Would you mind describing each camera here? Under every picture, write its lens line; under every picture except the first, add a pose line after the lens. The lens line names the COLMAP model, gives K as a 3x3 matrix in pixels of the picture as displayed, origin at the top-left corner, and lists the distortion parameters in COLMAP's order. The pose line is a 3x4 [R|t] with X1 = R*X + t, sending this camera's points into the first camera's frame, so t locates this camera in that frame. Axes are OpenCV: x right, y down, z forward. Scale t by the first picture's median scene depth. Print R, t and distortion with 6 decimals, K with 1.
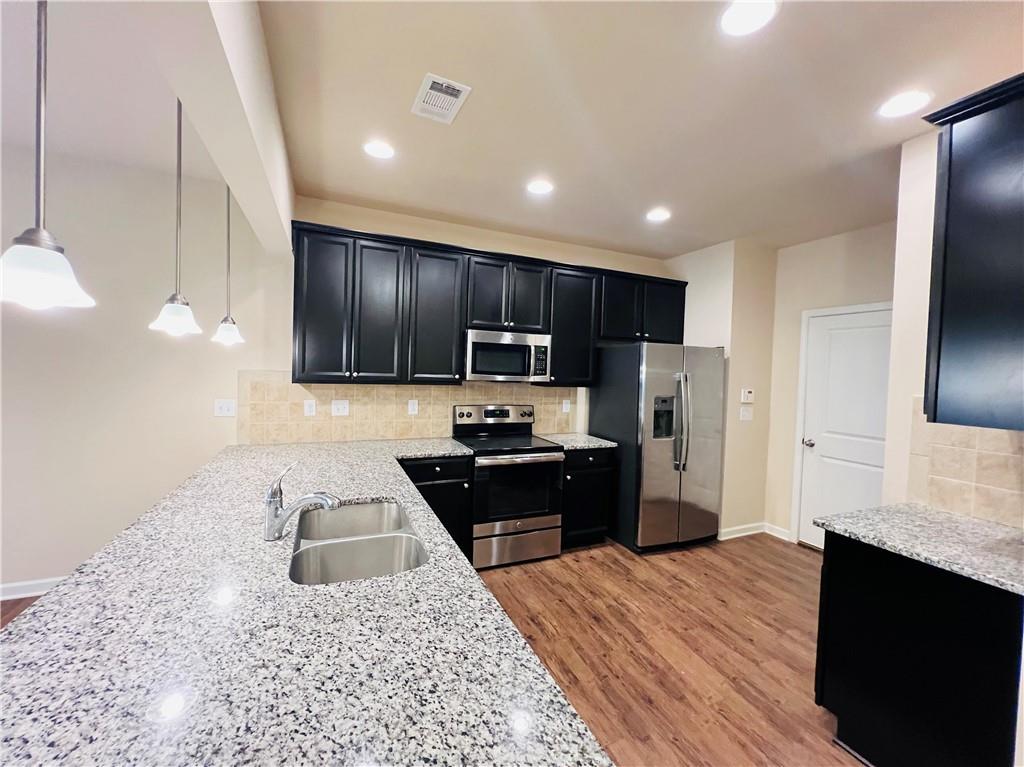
lens RADIAL K [[411.8, 0, 510.5], [0, 411.8, 379.6], [0, 0, 1]] dist [-0.001279, -0.000165]
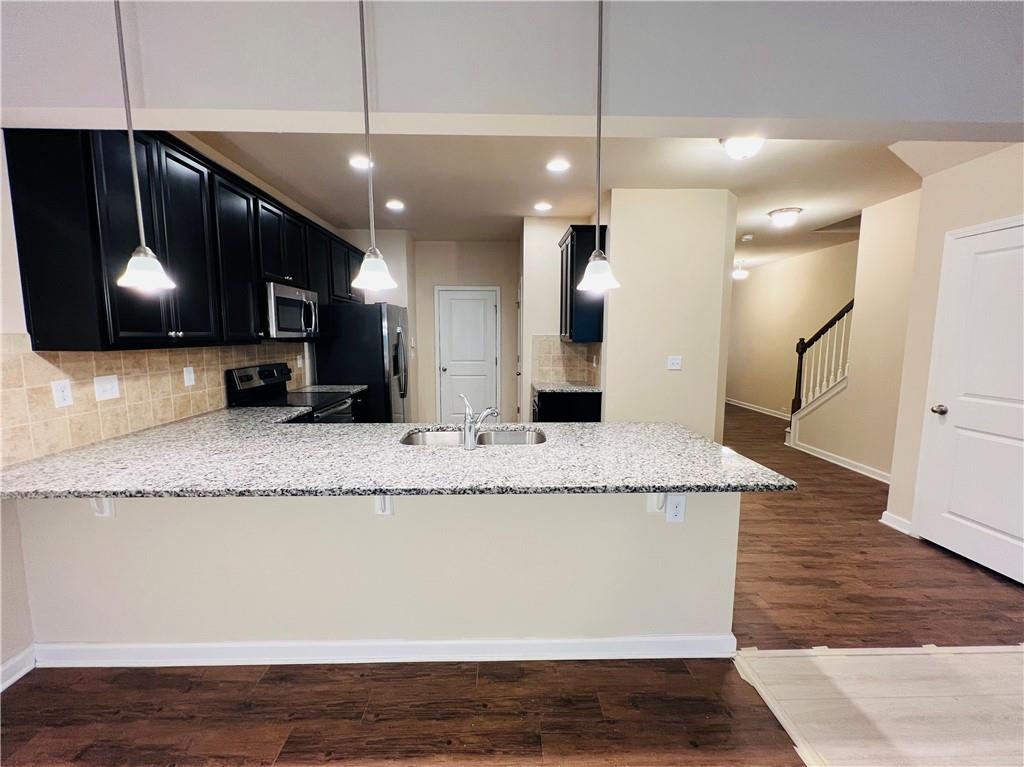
lens RADIAL K [[411.8, 0, 509.0], [0, 411.8, 379.6], [0, 0, 1]] dist [-0.001279, -0.000165]
pose [[0.378030, -0.131426, 0.916417, -0.752102], [0.033764, 0.991171, 0.128219, -0.006579], [-0.925177, -0.017528, 0.379130, 0.155193]]
